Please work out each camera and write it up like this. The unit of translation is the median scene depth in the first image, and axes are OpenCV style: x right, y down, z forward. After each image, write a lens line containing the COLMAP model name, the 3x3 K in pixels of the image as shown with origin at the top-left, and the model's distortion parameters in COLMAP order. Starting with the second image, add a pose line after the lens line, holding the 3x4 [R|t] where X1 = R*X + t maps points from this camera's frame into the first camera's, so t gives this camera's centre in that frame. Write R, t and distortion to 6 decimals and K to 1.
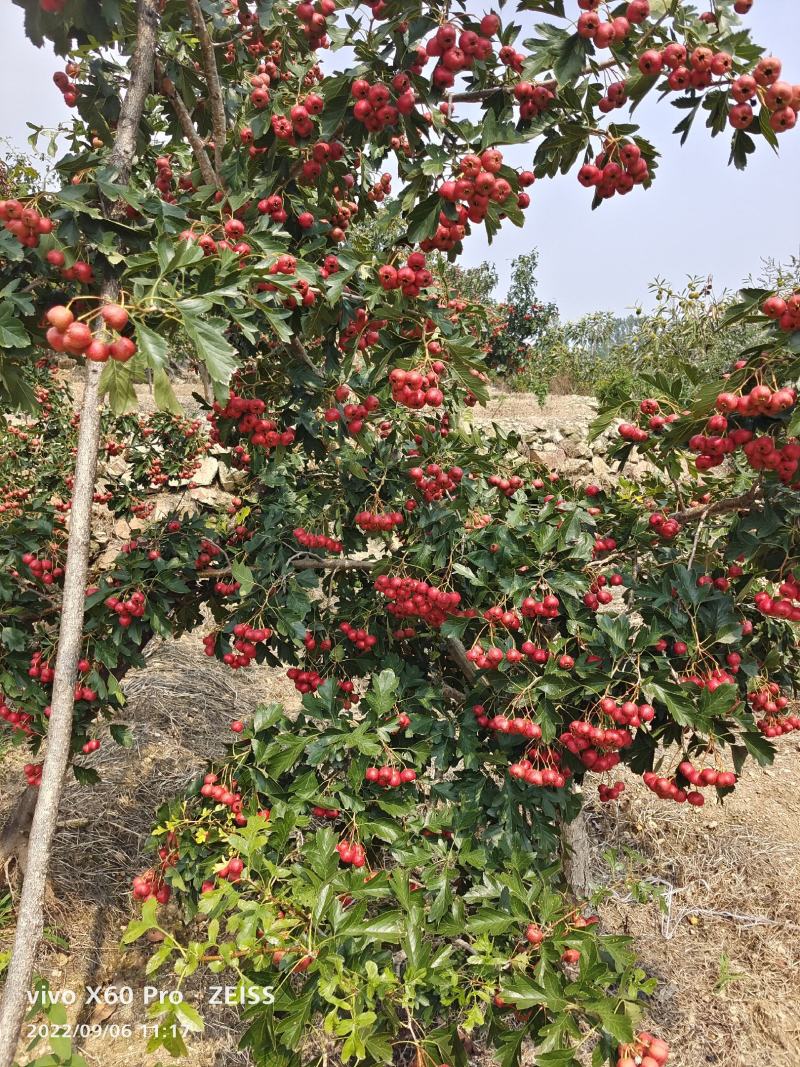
lens RADIAL K [[805.4, 0, 400.0], [0, 805.4, 533.5], [0, 0, 1]] dist [0.024543, -0.042378]
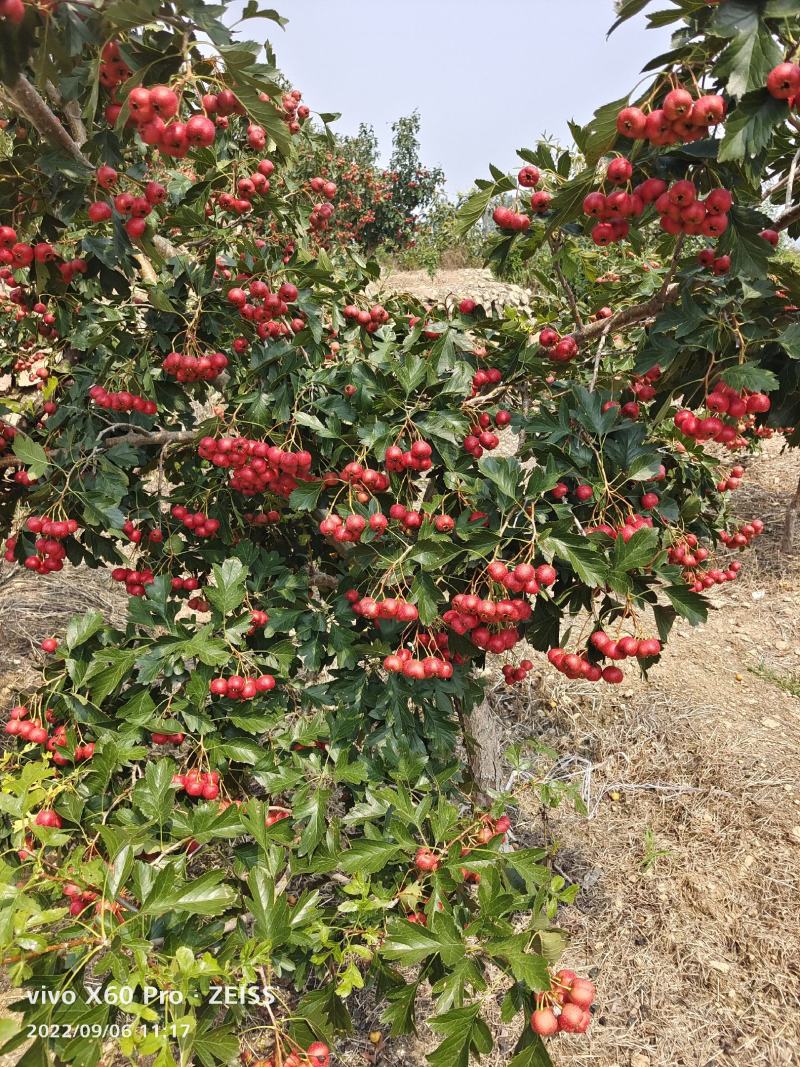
lens RADIAL K [[749.8, 0, 400.0], [0, 749.8, 533.5], [0, 0, 1]] dist [0.071200, -0.142614]
pose [[0.992229, -0.089329, 0.086611, 0.091376], [0.078604, 0.989634, 0.120190, 0.072242], [-0.096450, -0.112448, 0.988966, 0.258604]]
